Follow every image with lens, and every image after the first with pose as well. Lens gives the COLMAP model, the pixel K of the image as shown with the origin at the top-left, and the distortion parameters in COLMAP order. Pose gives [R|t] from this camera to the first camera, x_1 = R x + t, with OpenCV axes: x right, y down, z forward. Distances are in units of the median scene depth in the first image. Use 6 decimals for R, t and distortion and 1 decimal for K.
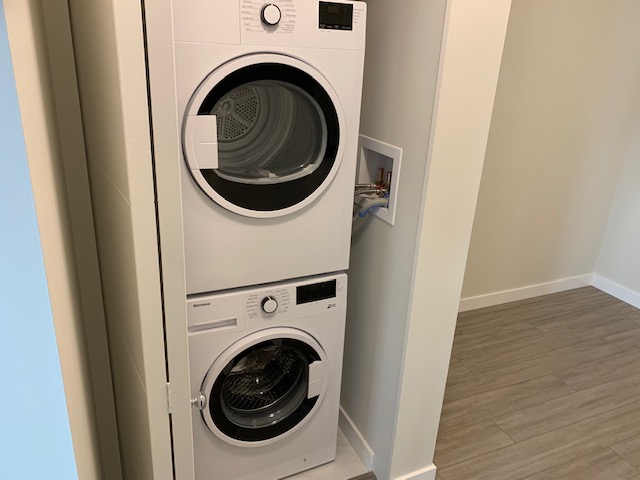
lens RADIAL K [[492.8, 0, 316.0], [0, 492.8, 235.1], [0, 0, 1]] dist [0.026604, -0.024100]
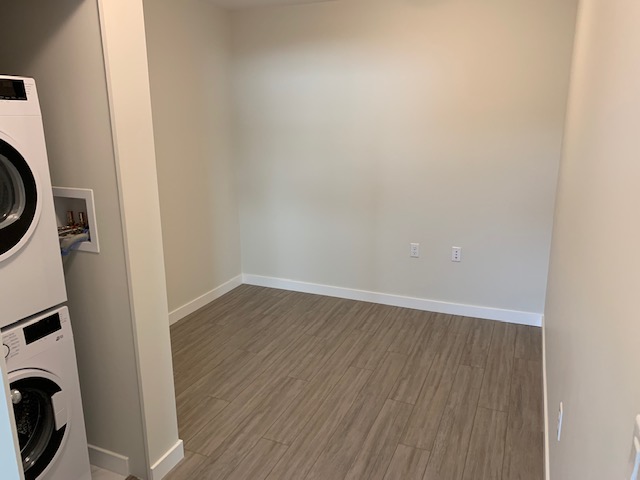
lens RADIAL K [[492.8, 0, 316.0], [0, 492.8, 235.1], [0, 0, 1]] dist [0.026604, -0.024100]
pose [[0.738469, -0.201225, 0.643562, -0.171380], [0.268787, 0.963172, -0.007267, 0.068929], [-0.618399, 0.178347, 0.765360, -0.196733]]
